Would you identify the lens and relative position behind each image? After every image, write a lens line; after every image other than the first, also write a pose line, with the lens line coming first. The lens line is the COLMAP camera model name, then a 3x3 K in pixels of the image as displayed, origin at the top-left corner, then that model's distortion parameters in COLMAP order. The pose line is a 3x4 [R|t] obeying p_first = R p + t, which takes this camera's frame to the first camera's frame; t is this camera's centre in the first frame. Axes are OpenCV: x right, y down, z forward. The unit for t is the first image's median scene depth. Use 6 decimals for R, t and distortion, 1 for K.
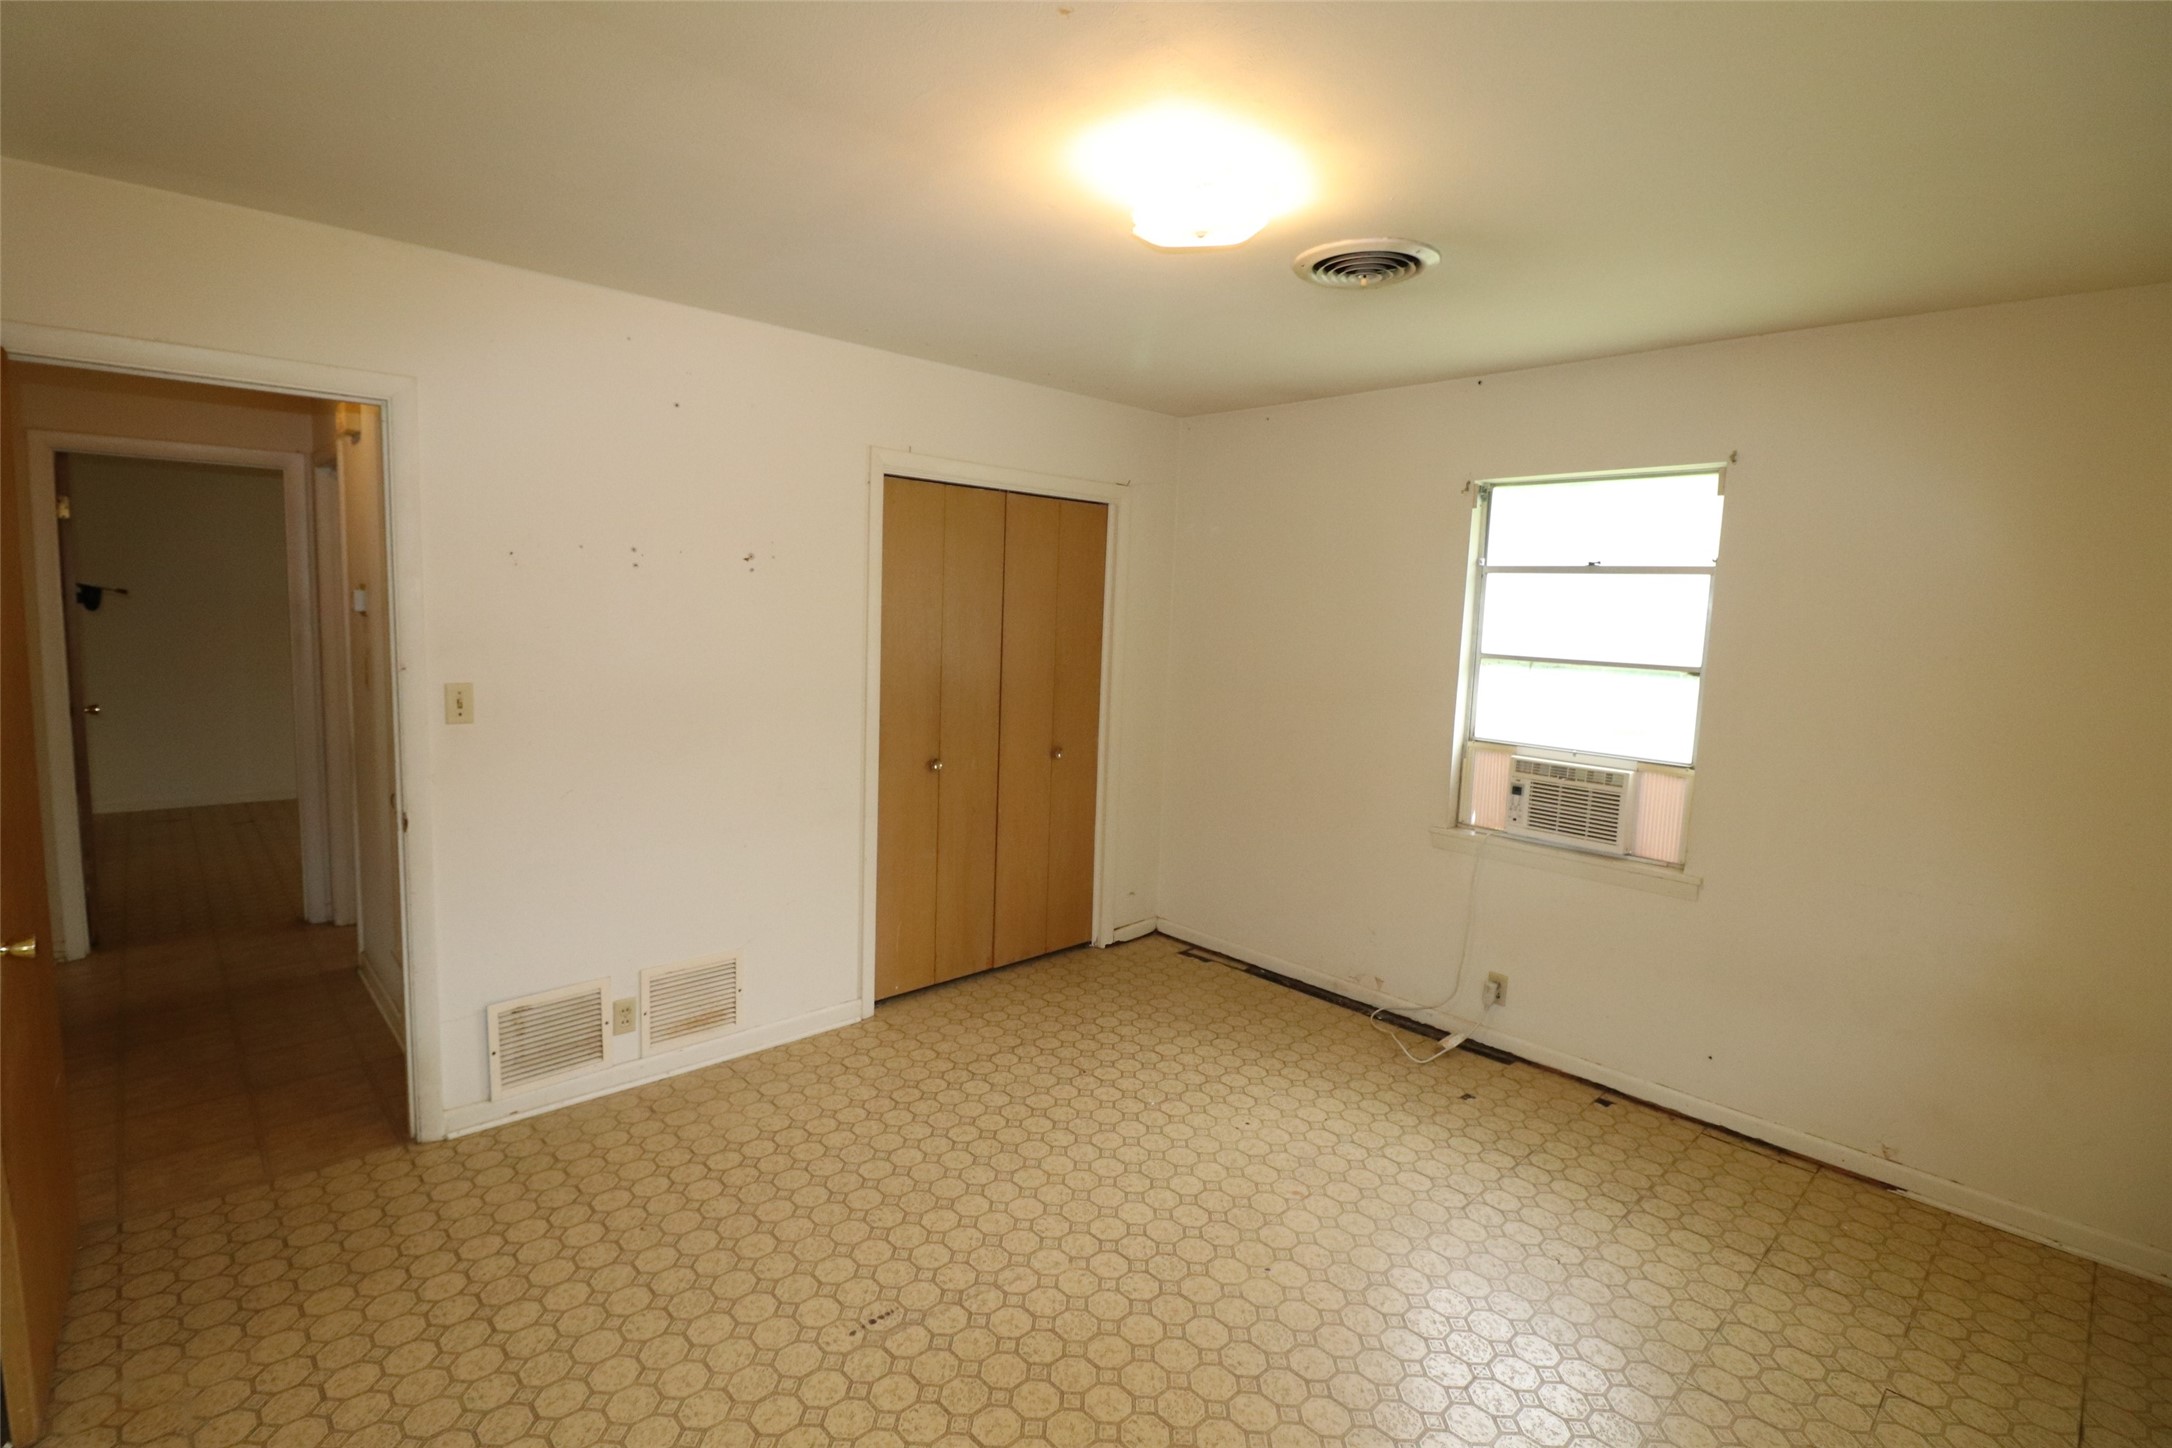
lens RADIAL K [[1010.2, 0, 1082.0], [0, 1010.2, 712.7], [0, 0, 1]] dist [-0.001408, -0.007863]
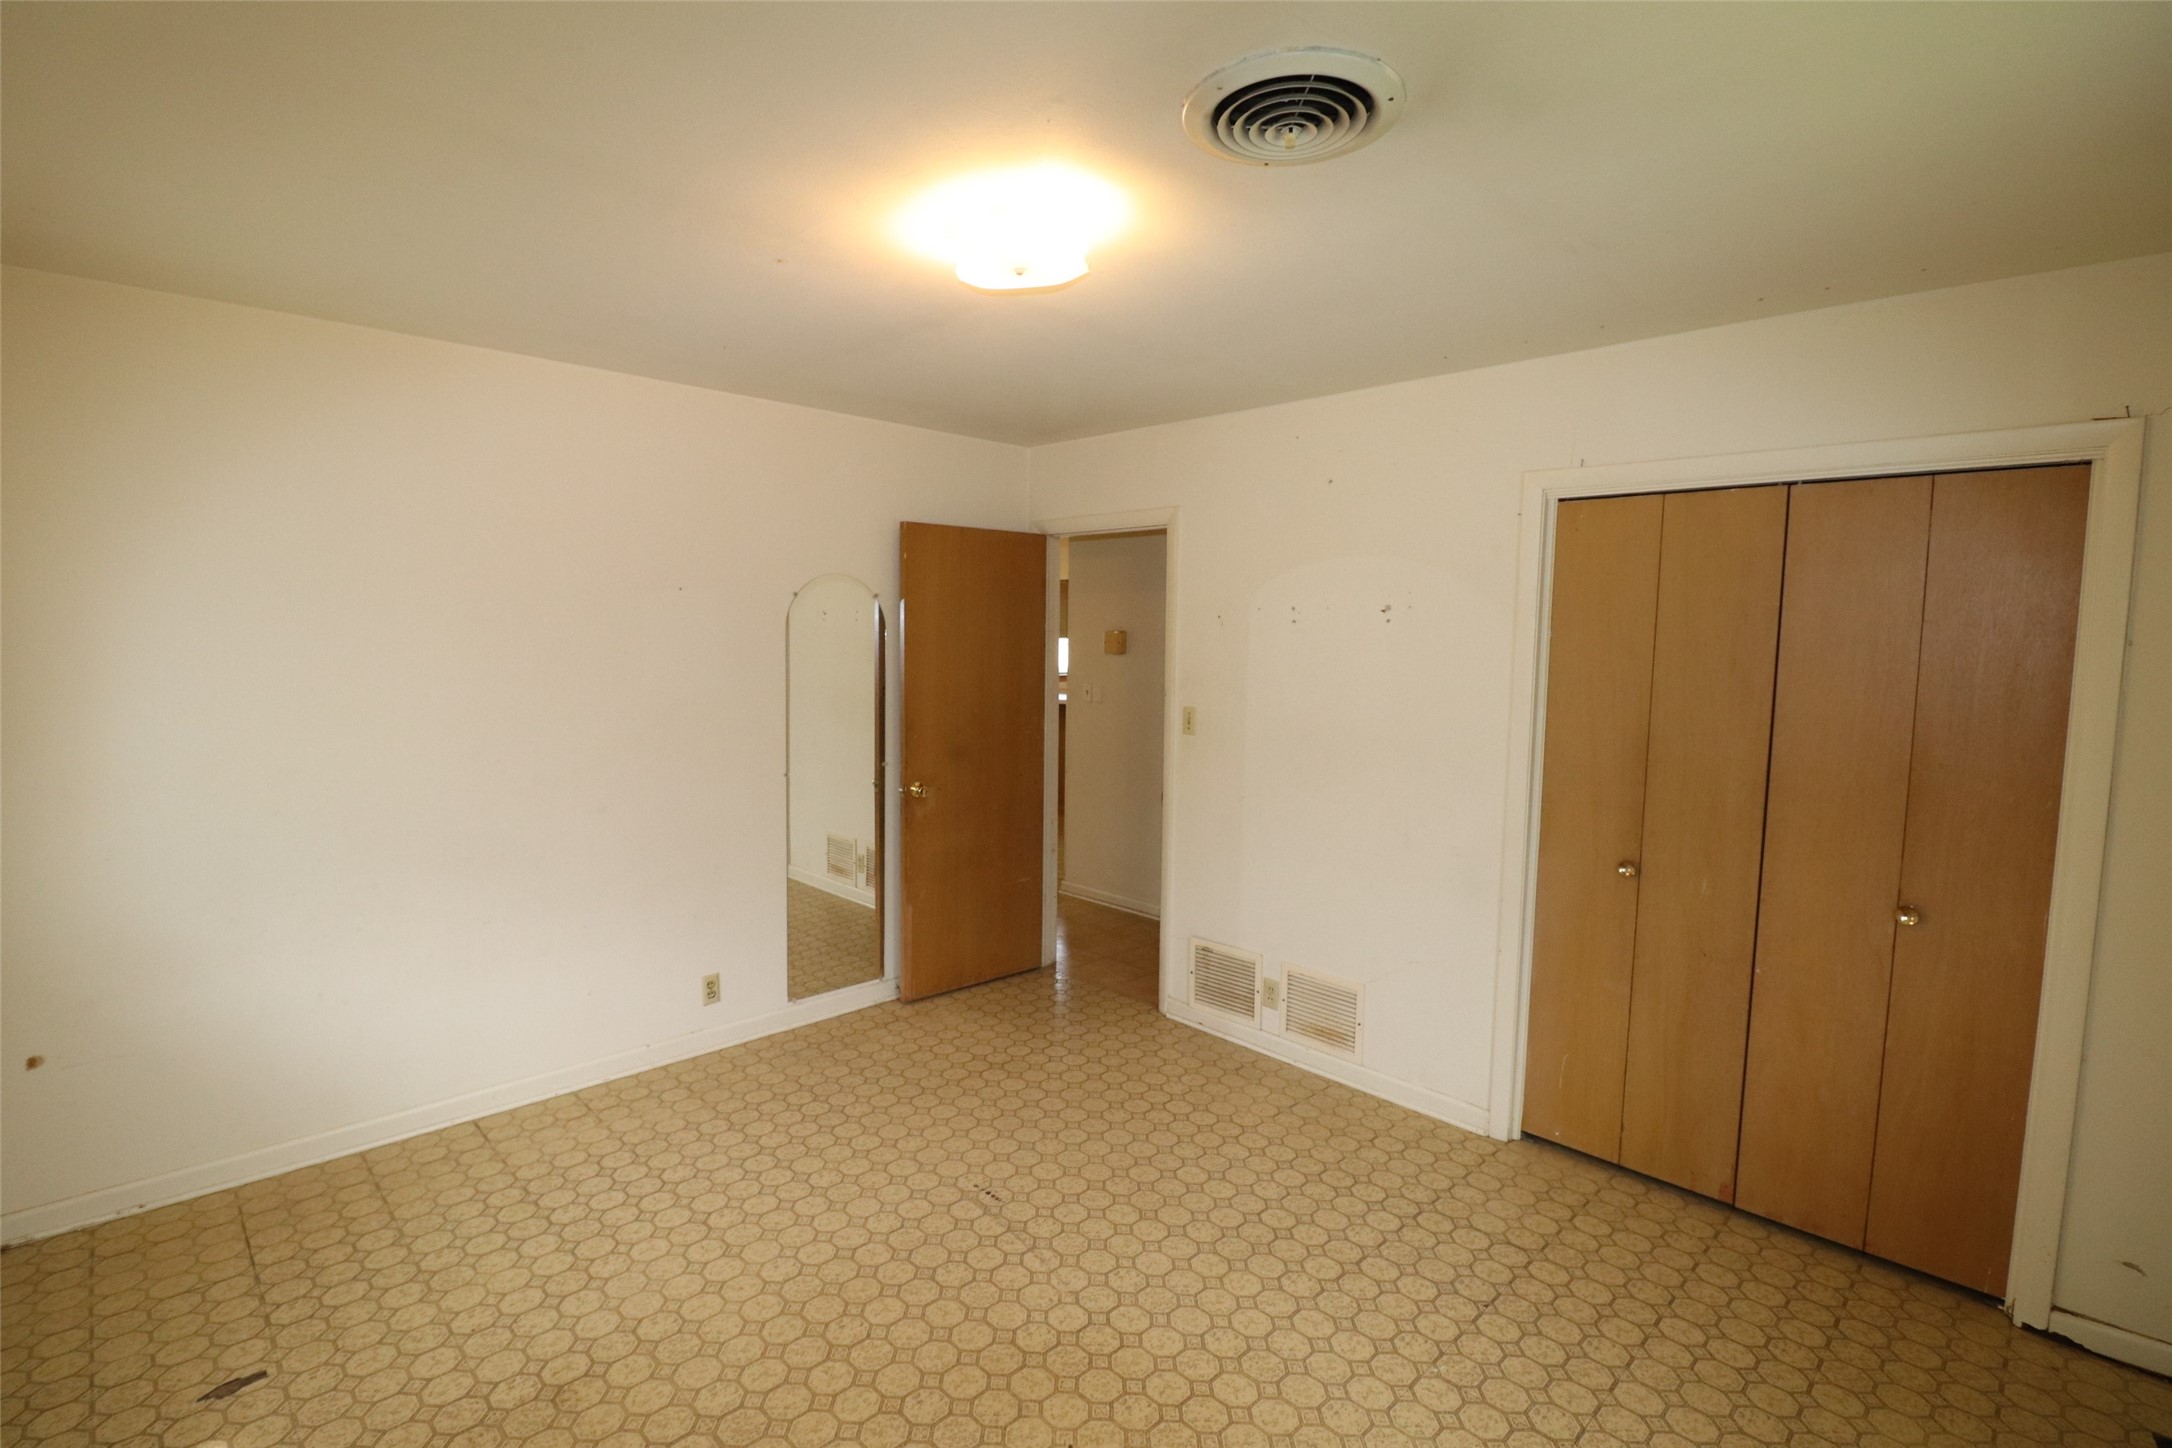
lens RADIAL K [[1010.2, 0, 1059.1], [0, 1010.2, 716.8], [0, 0, 1]] dist [-0.001408, -0.007863]
pose [[0.008715, 0.045451, -0.998929, 0.734603], [-0.126570, 0.990982, 0.043985, -0.048397], [0.991919, 0.126051, 0.014389, 0.689785]]
